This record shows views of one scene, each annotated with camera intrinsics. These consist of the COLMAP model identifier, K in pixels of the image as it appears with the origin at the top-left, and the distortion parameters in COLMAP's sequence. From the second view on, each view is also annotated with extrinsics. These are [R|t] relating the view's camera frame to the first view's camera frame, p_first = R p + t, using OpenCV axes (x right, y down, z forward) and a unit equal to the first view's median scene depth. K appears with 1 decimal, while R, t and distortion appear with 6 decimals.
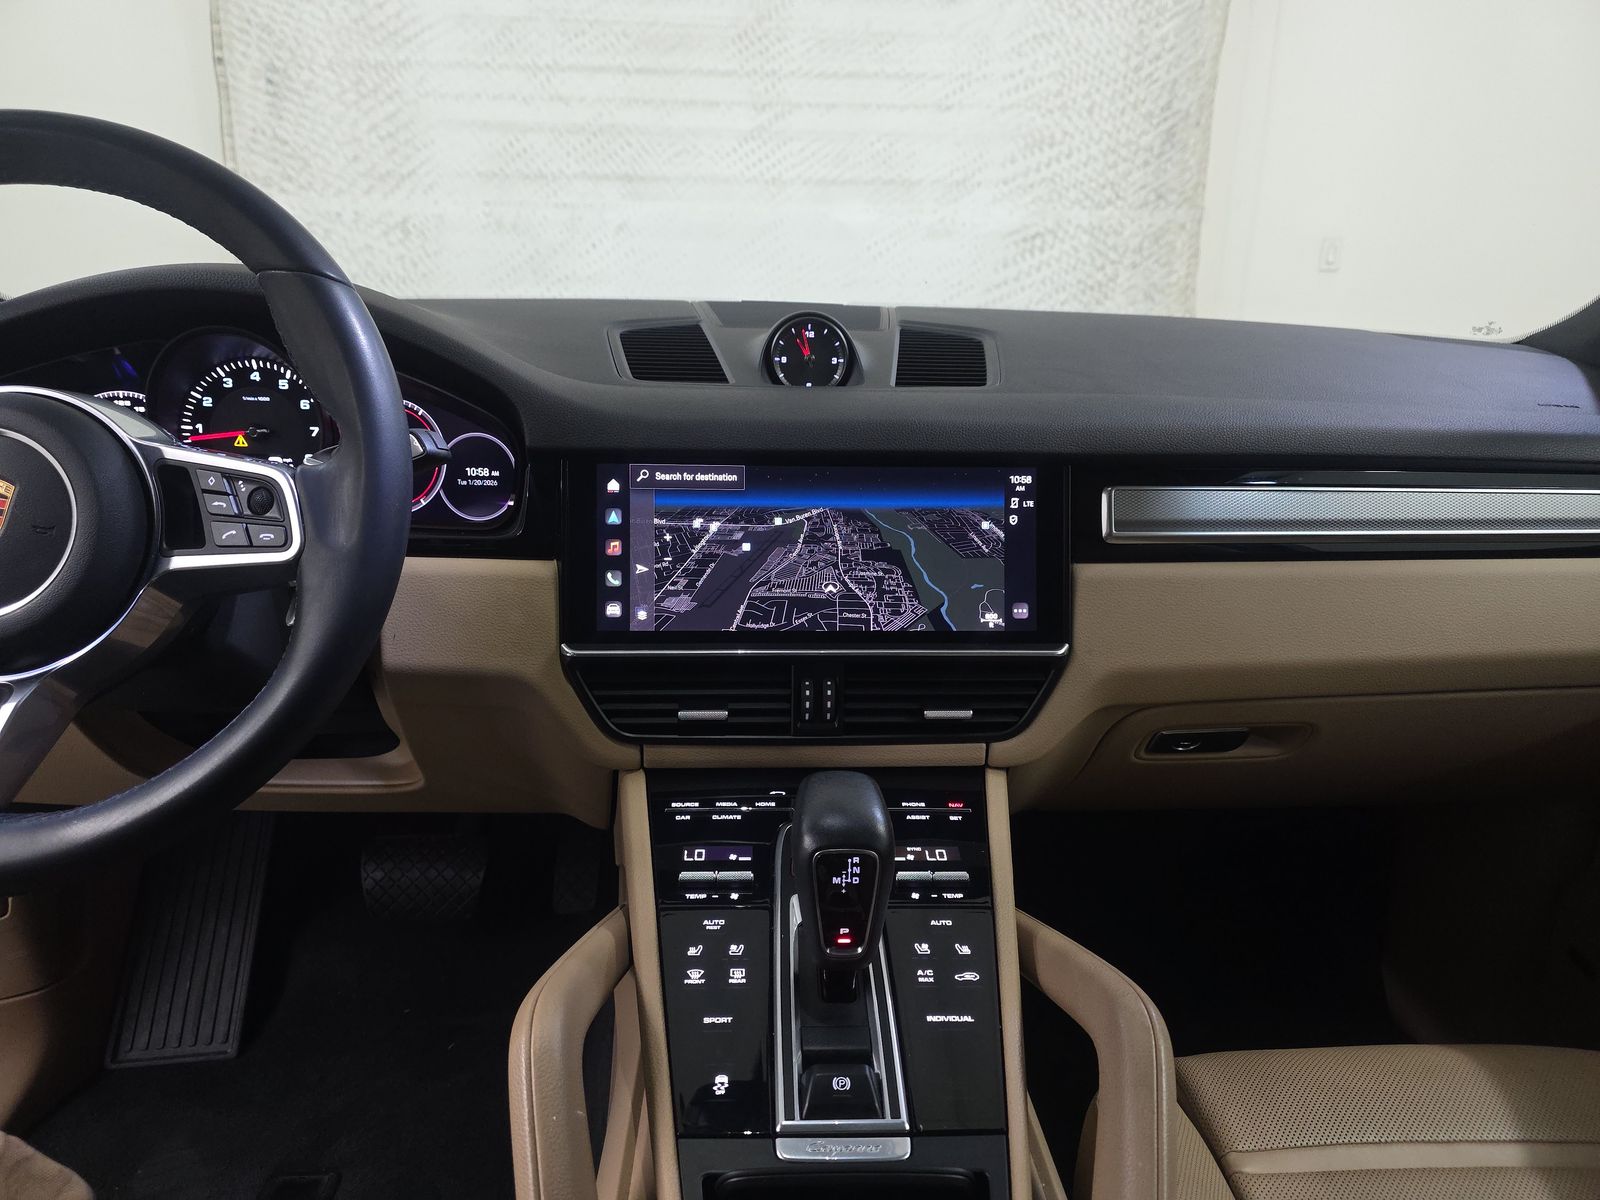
lens RADIAL K [[1091.8, 0, 813.1], [0, 1091.8, 619.0], [0, 0, 1]] dist [0.039234, -0.030705]
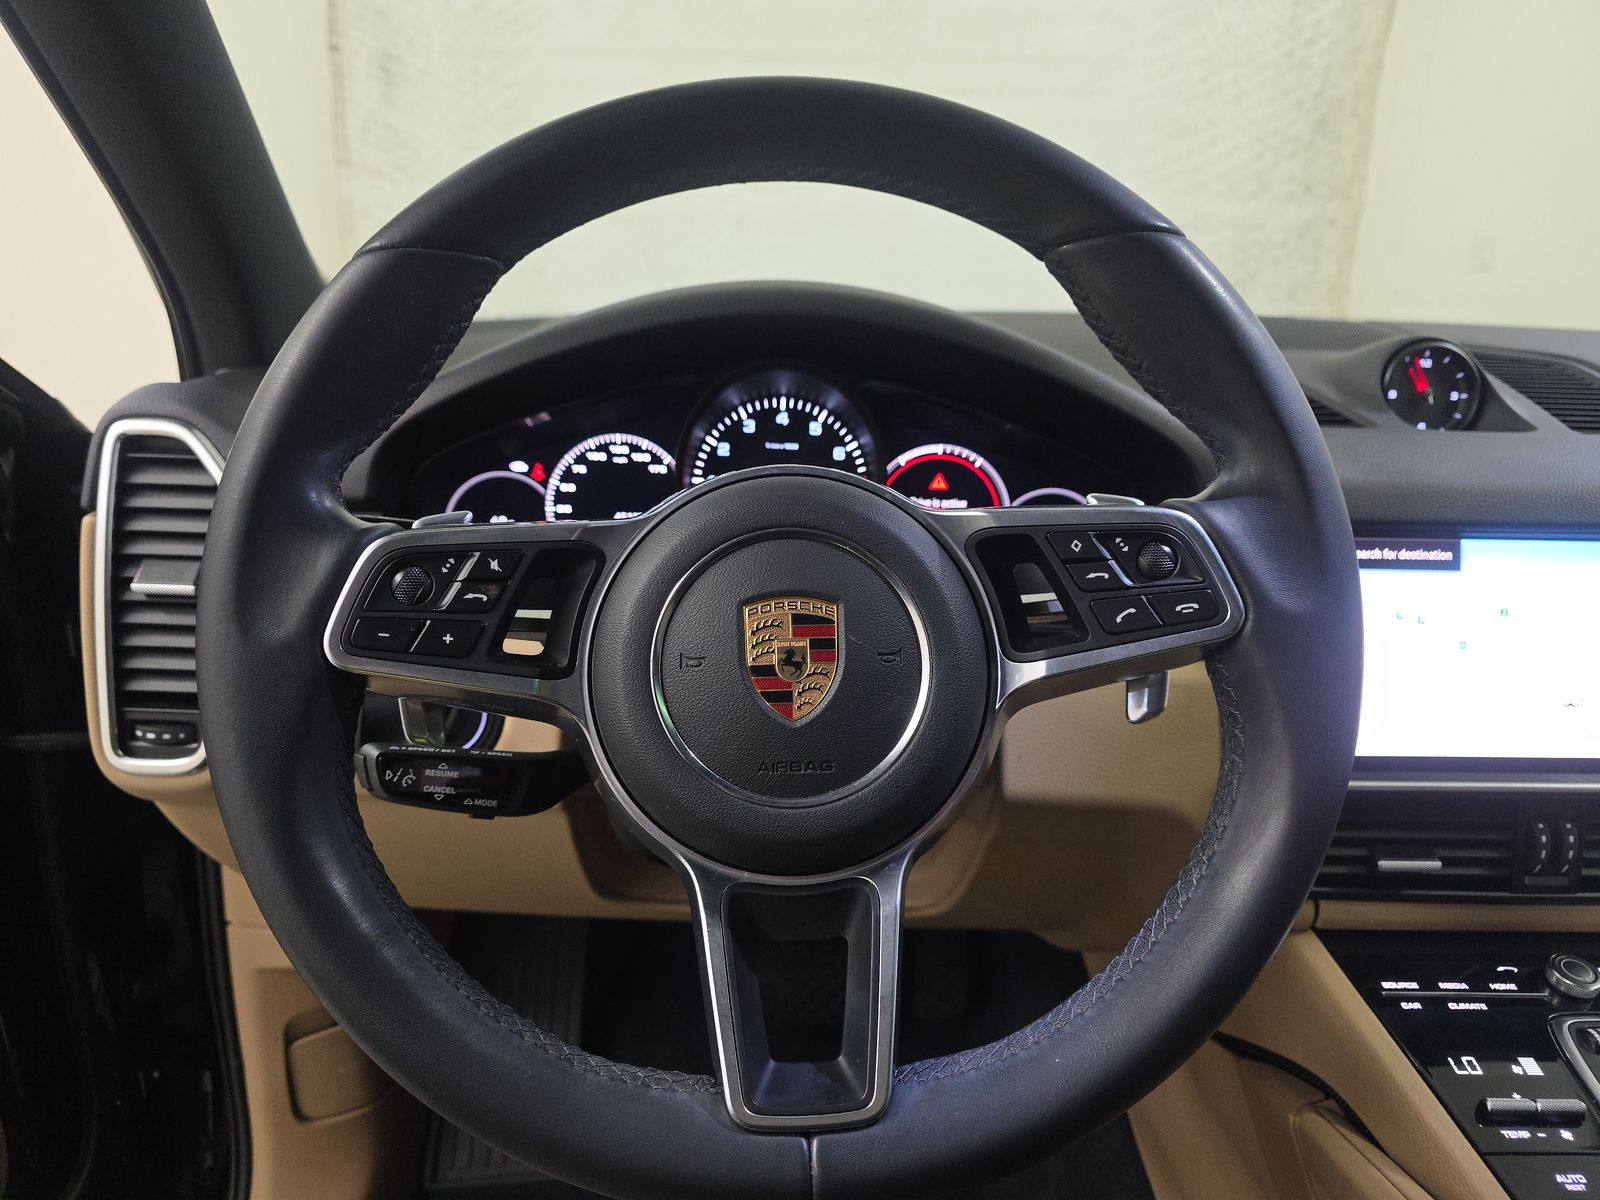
lens RADIAL K [[1119.7, 0, 800.0], [0, 1119.7, 600.0], [0, 0, 1]] dist [0.068132, -0.083089]
pose [[0.999467, 0.013651, -0.029657, -0.431863], [-0.014166, 0.999751, -0.017217, -0.066706], [0.029415, 0.017628, 0.999412, 0.161560]]
